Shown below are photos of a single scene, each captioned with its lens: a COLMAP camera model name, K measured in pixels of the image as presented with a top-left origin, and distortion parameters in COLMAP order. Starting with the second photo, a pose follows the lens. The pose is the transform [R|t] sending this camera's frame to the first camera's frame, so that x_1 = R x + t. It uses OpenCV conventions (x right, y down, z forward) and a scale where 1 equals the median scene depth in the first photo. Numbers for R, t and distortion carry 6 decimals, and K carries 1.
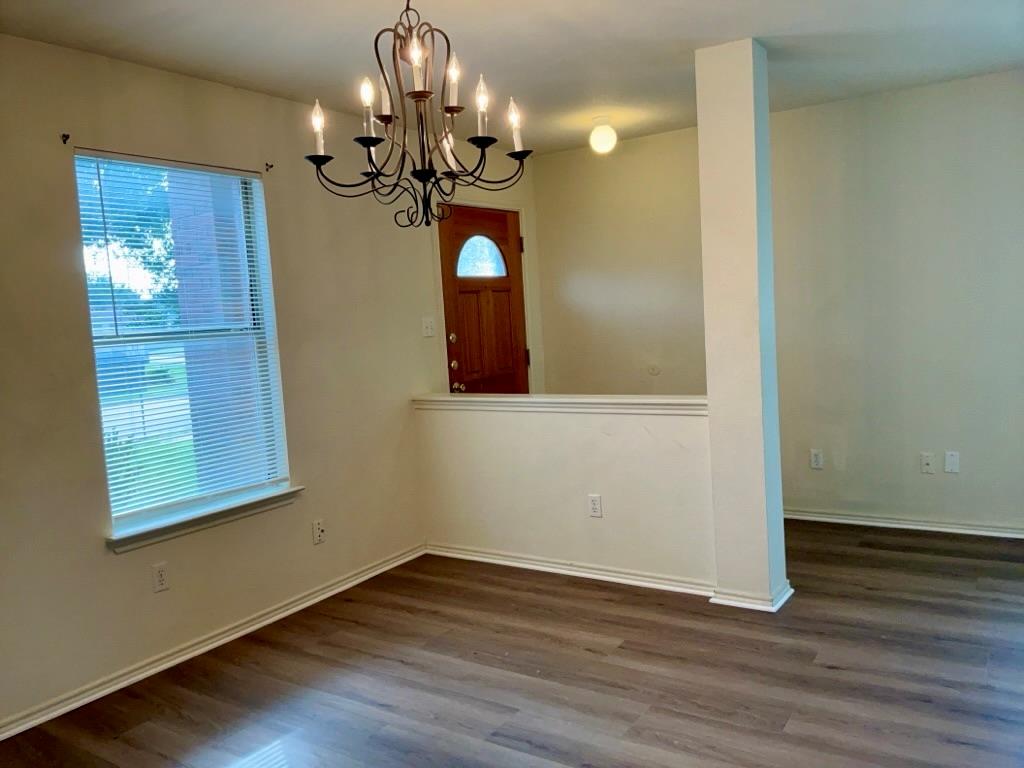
lens RADIAL K [[811.4, 0, 504.1], [0, 811.4, 384.1], [0, 0, 1]] dist [0.063253, -0.126031]
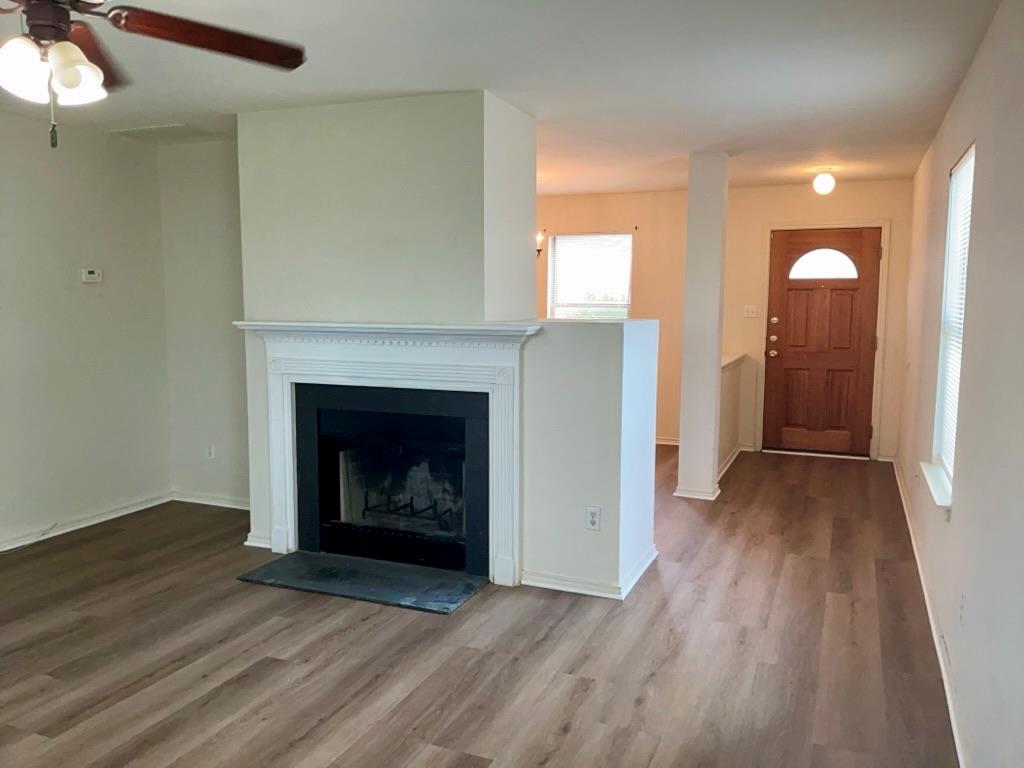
lens RADIAL K [[803.6, 0, 514.2], [0, 803.6, 380.2], [0, 0, 1]] dist [0.119711, -0.216077]
pose [[0.191577, 0.163222, -0.967810, 1.037271], [-0.104239, 0.983881, 0.145299, -0.091441], [0.975927, 0.073047, 0.205503, 0.180835]]
